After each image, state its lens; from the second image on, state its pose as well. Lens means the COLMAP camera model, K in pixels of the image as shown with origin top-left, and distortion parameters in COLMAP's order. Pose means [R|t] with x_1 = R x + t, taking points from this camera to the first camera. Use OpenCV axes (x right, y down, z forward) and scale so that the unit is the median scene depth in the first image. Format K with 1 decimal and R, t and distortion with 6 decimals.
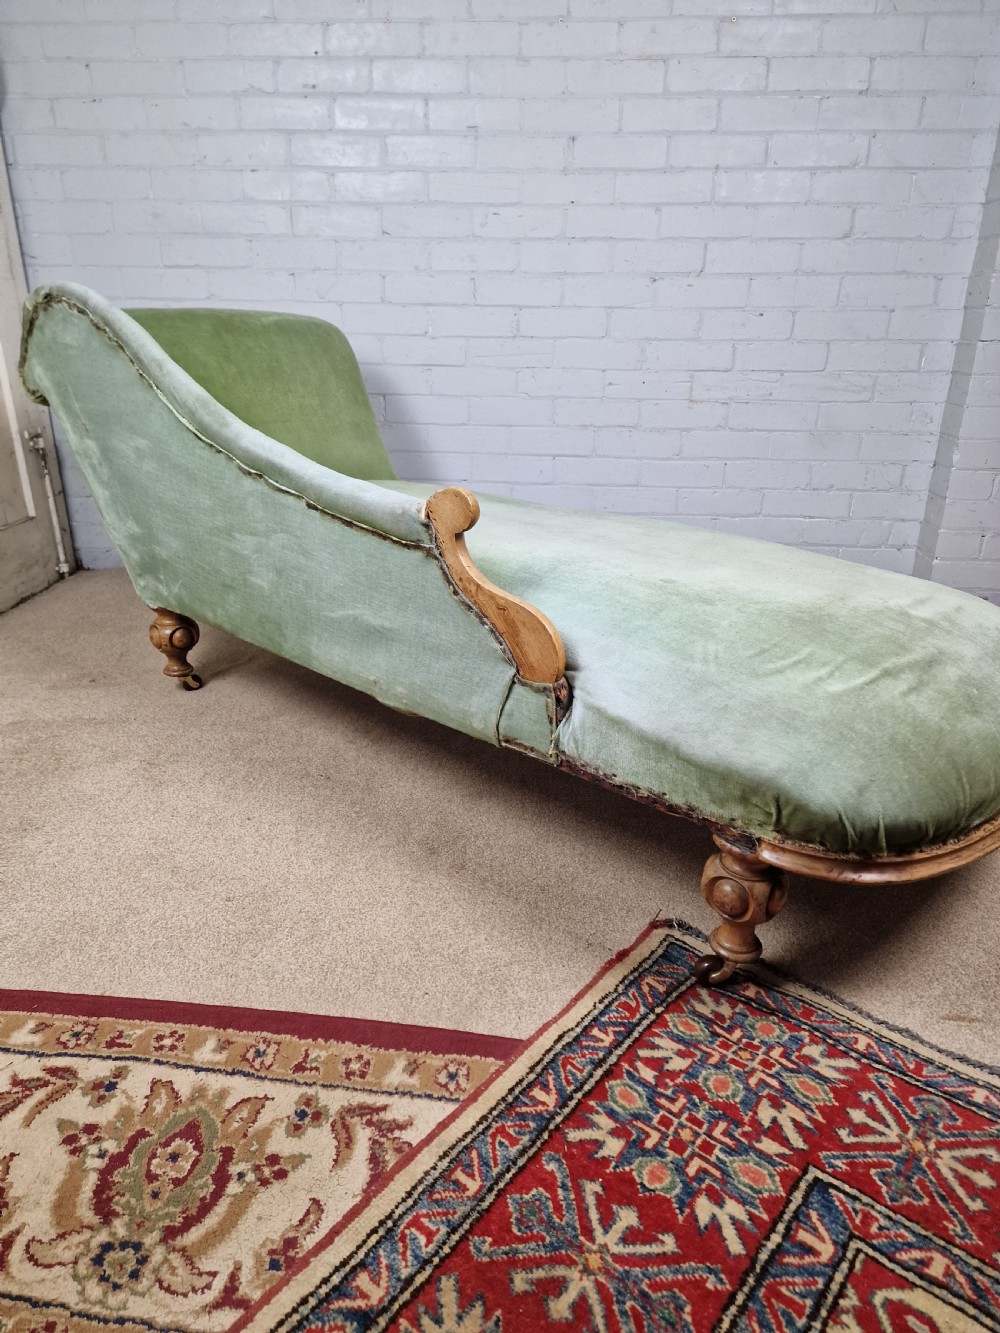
lens RADIAL K [[927.3, 0, 501.7], [0, 927.3, 690.3], [0, 0, 1]] dist [0.069452, -0.056850]
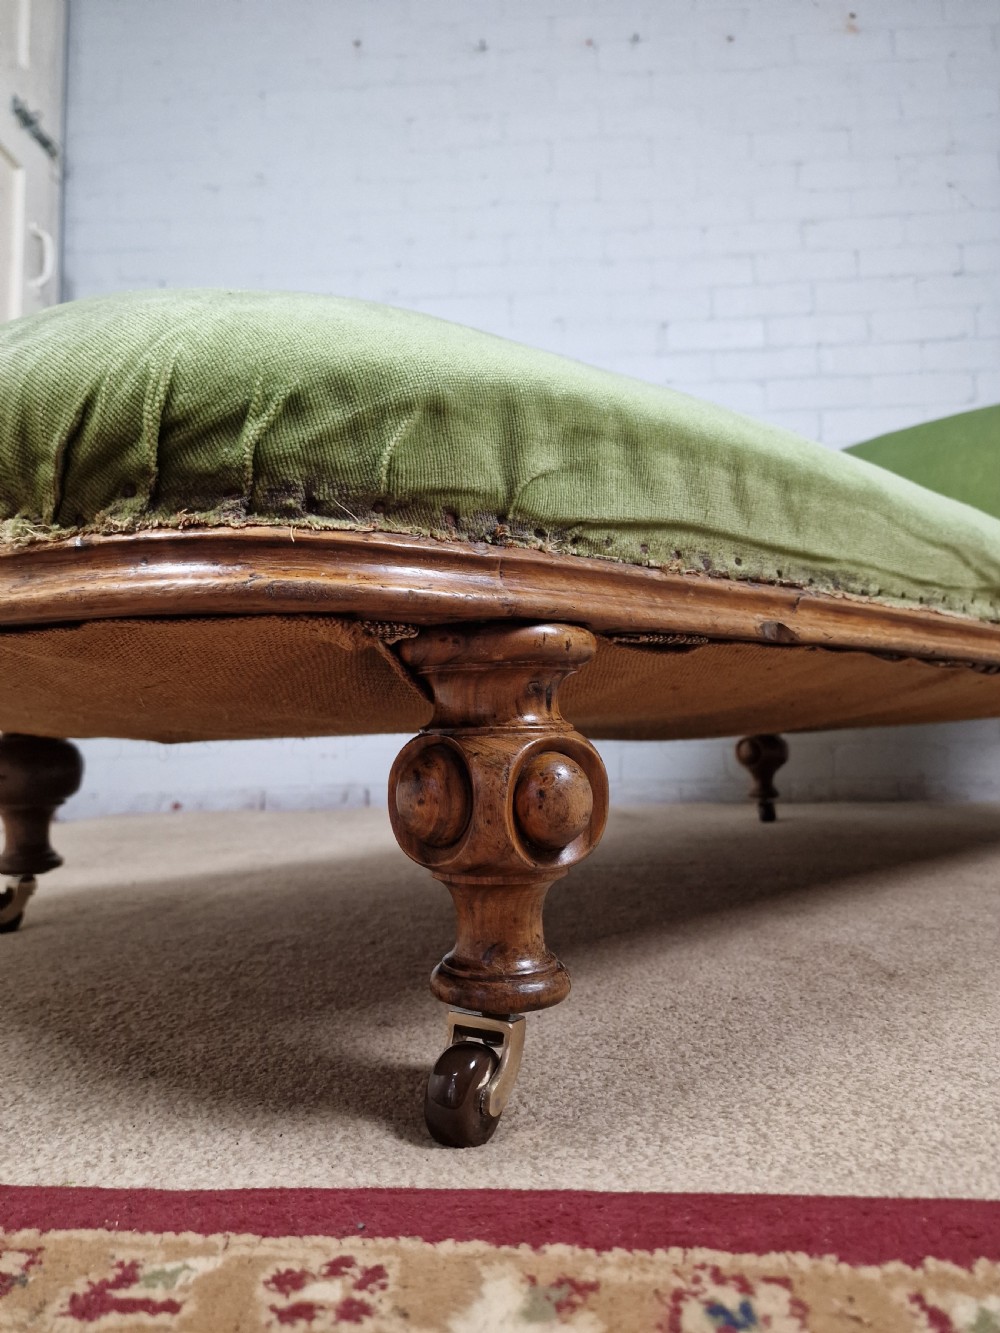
lens RADIAL K [[939.8, 0, 486.7], [0, 939.8, 643.7], [0, 0, 1]] dist [0.054232, -0.054397]
pose [[0.998998, -0.033915, 0.029214, -0.150185], [0.043883, 0.870774, -0.489722, 0.166810], [-0.008829, 0.490513, 0.871389, 0.336330]]
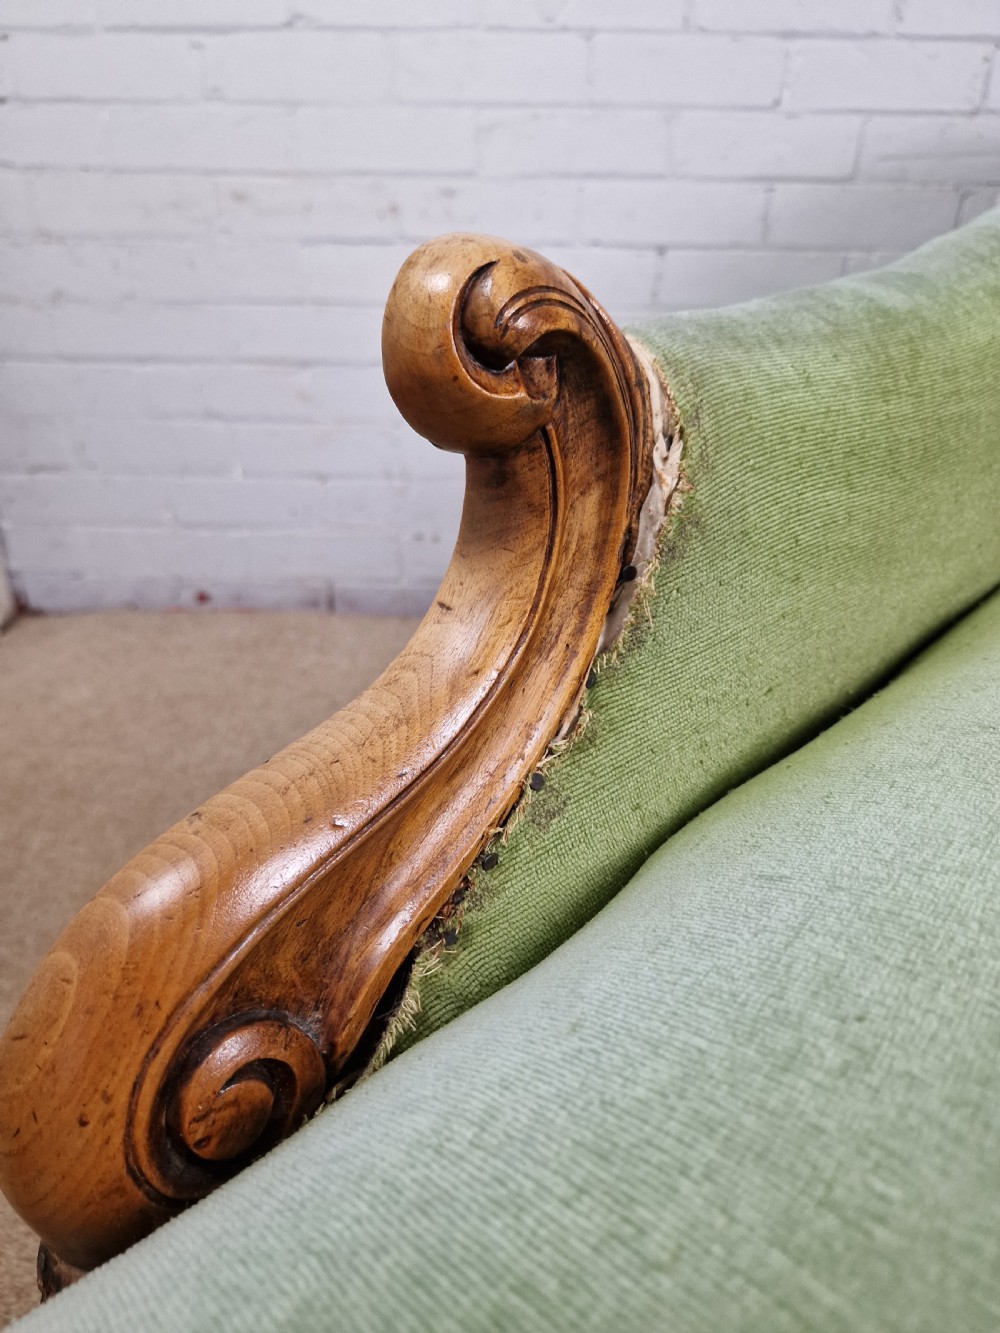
lens RADIAL K [[939.8, 0, 497.2], [0, 939.8, 694.0], [0, 0, 1]] dist [0.054232, -0.054397]
pose [[0.999606, -0.009731, 0.026324, -0.256563], [0.008095, 0.998071, 0.061559, -0.143462], [-0.026872, -0.061322, 0.997756, 0.594138]]
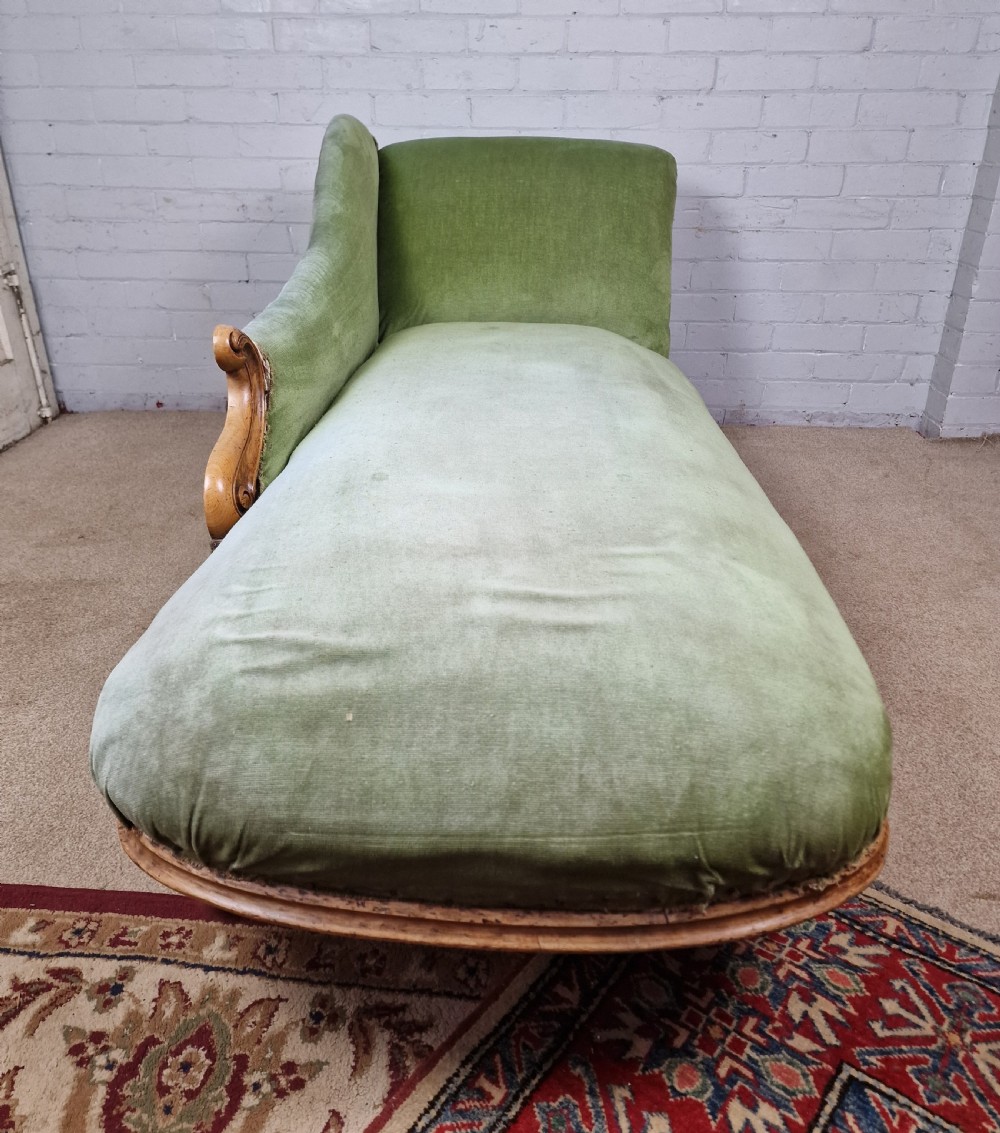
lens RADIAL K [[924.2, 0, 507.3], [0, 924.2, 581.3], [0, 0, 1]] dist [0.066725, -0.055062]
pose [[0.999853, -0.012466, 0.011781, -0.010238], [0.011571, 0.997247, 0.073238, -0.027174], [-0.012662, -0.073091, 0.997245, 0.031741]]
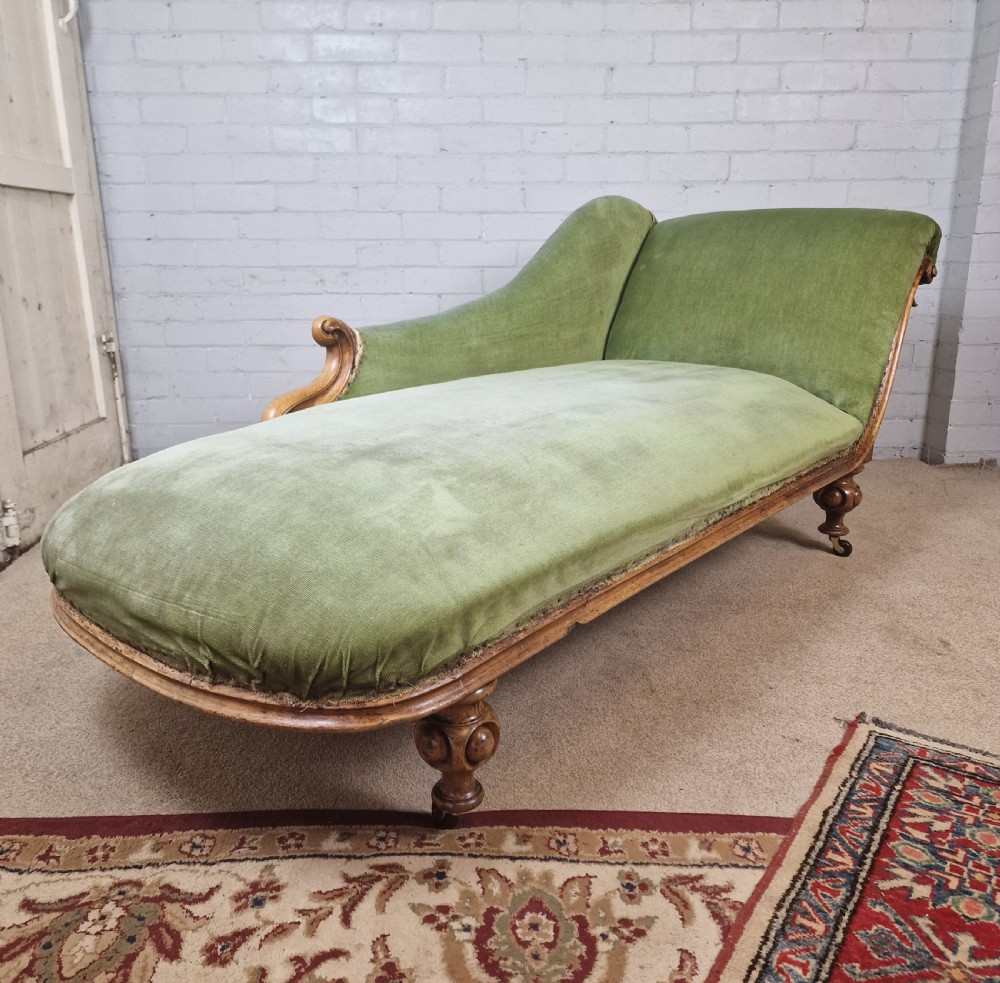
lens RADIAL K [[934.7, 0, 498.9], [0, 934.7, 506.3], [0, 0, 1]] dist [0.038551, 0.000000]
pose [[0.994930, -0.042981, 0.090927, -0.192233], [0.053260, 0.992073, -0.113822, 0.058777], [-0.085314, 0.118087, 0.989332, -0.044957]]
